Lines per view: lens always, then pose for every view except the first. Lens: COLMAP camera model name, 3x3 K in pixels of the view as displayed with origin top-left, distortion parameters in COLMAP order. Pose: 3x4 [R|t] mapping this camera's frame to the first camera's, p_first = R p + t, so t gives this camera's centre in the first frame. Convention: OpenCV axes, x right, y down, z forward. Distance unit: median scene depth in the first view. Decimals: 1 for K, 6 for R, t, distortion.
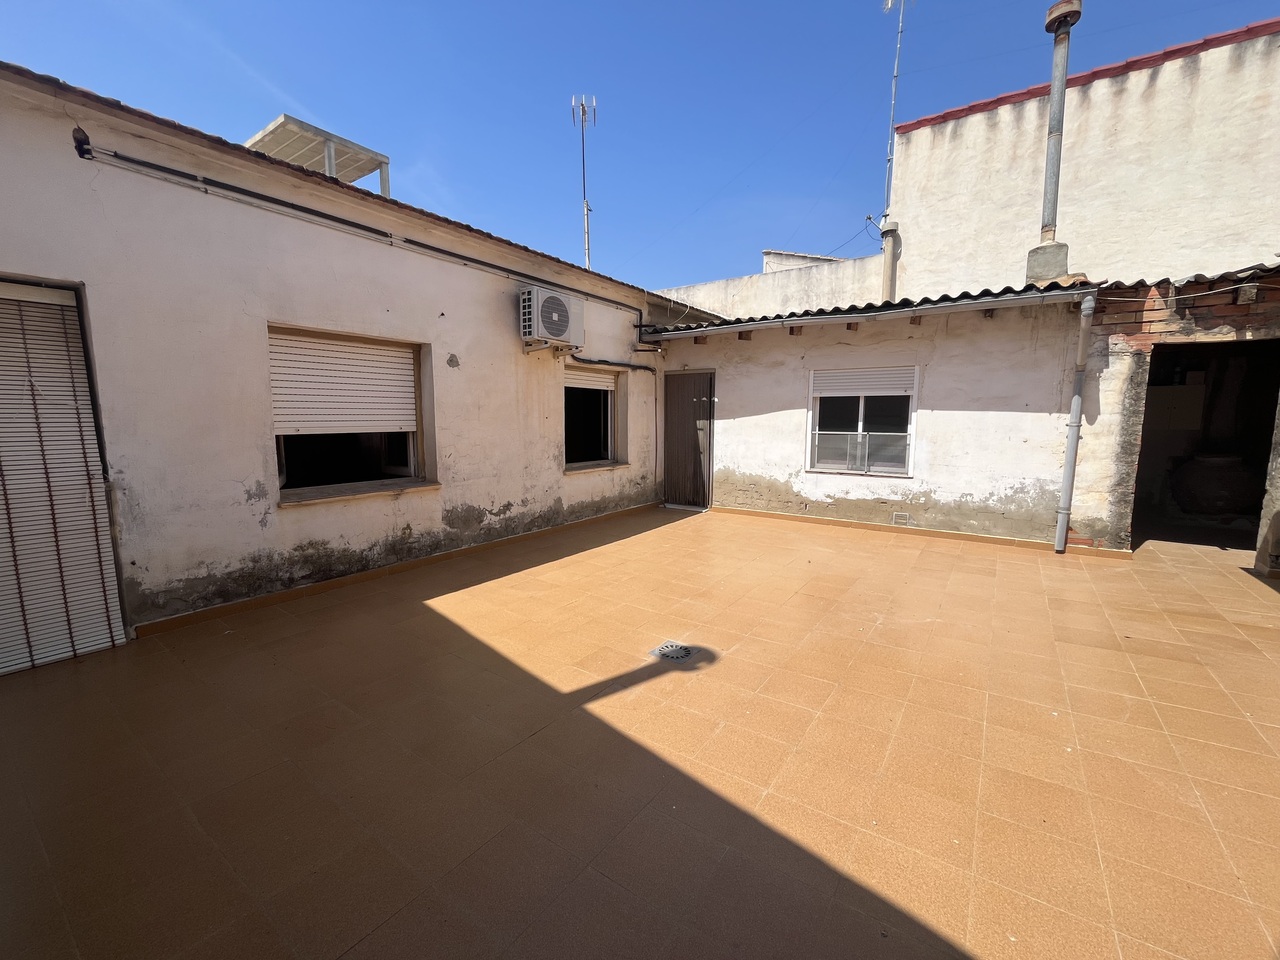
lens RADIAL K [[523.3, 0, 638.0], [0, 523.3, 480.9], [0, 0, 1]] dist [-0.002993, -0.000040]
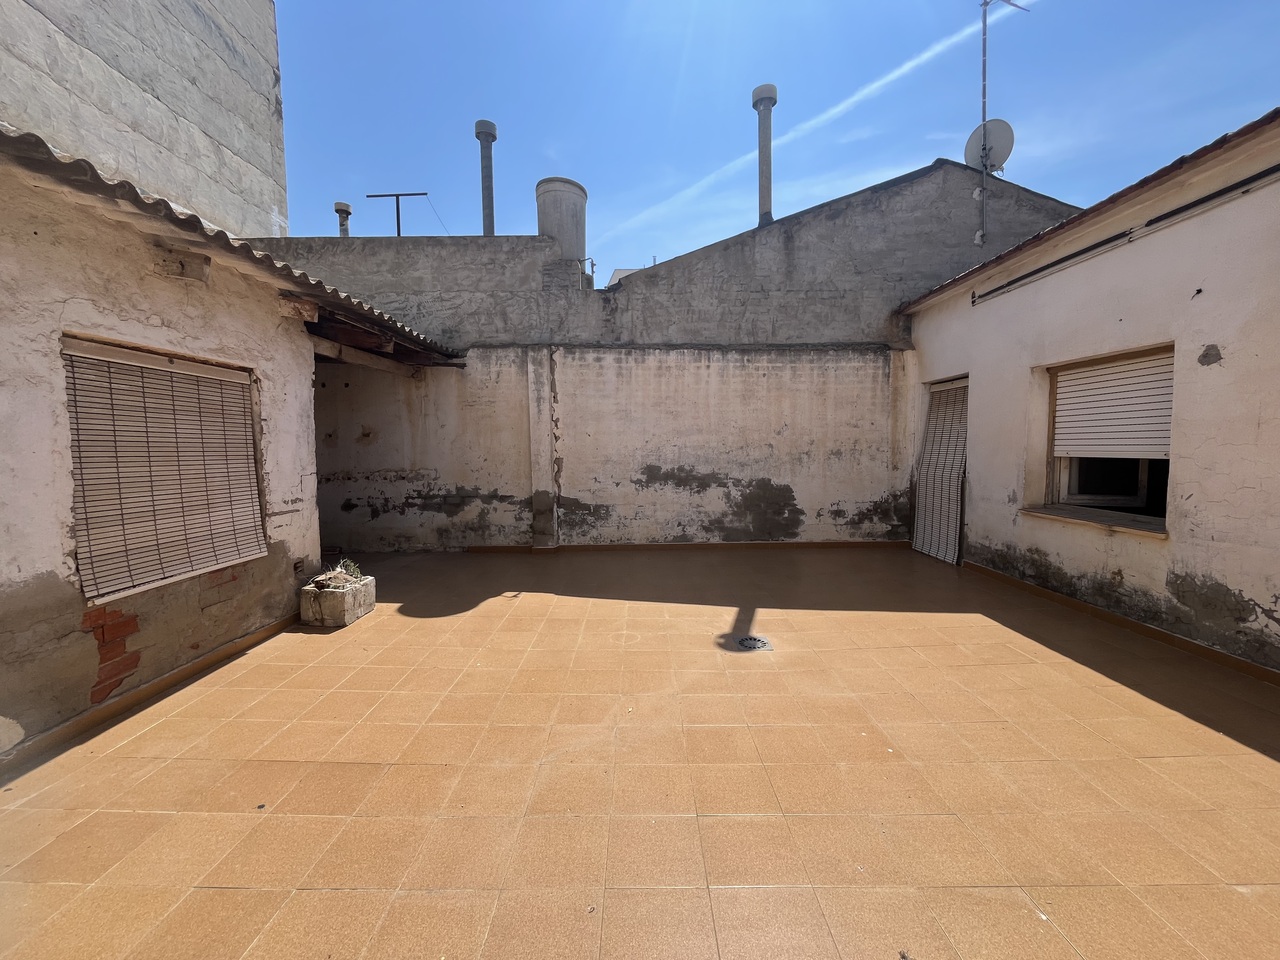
lens RADIAL K [[523.3, 0, 637.2], [0, 523.3, 482.1], [0, 0, 1]] dist [-0.002993, -0.000040]
pose [[-0.820086, 0.048276, -0.570201, 0.562534], [-0.058835, 0.984041, 0.167932, -0.127617], [0.569208, 0.171267, -0.804158, 1.042175]]
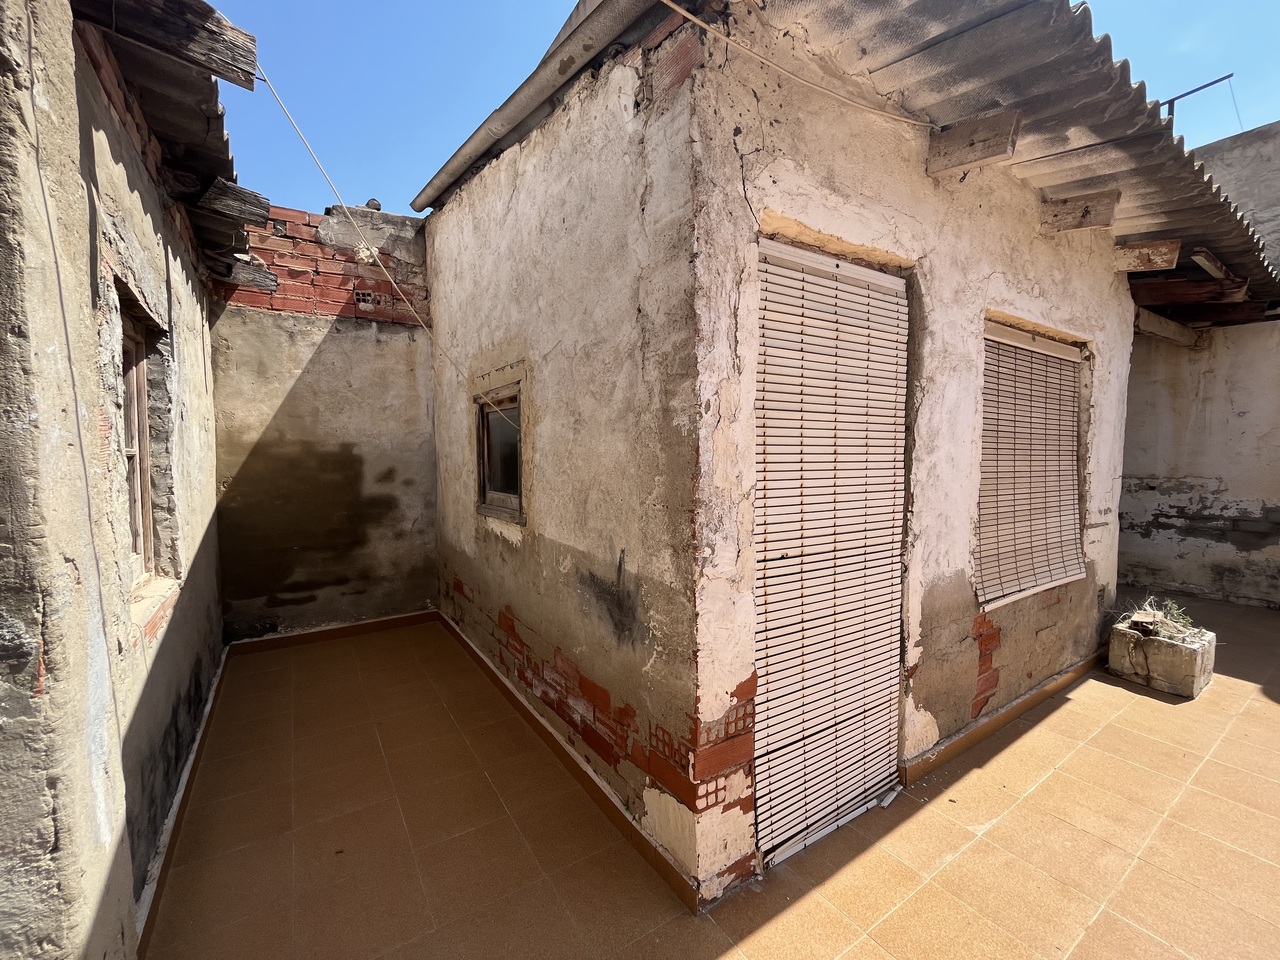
lens RADIAL K [[523.3, 0, 636.0], [0, 523.3, 480.0], [0, 0, 1]] dist [-0.002993, -0.000040]
pose [[-0.930408, -0.014525, 0.366237, 0.815681], [0.048075, 0.985746, 0.161228, -0.097841], [-0.363358, 0.167615, -0.916447, 0.875047]]
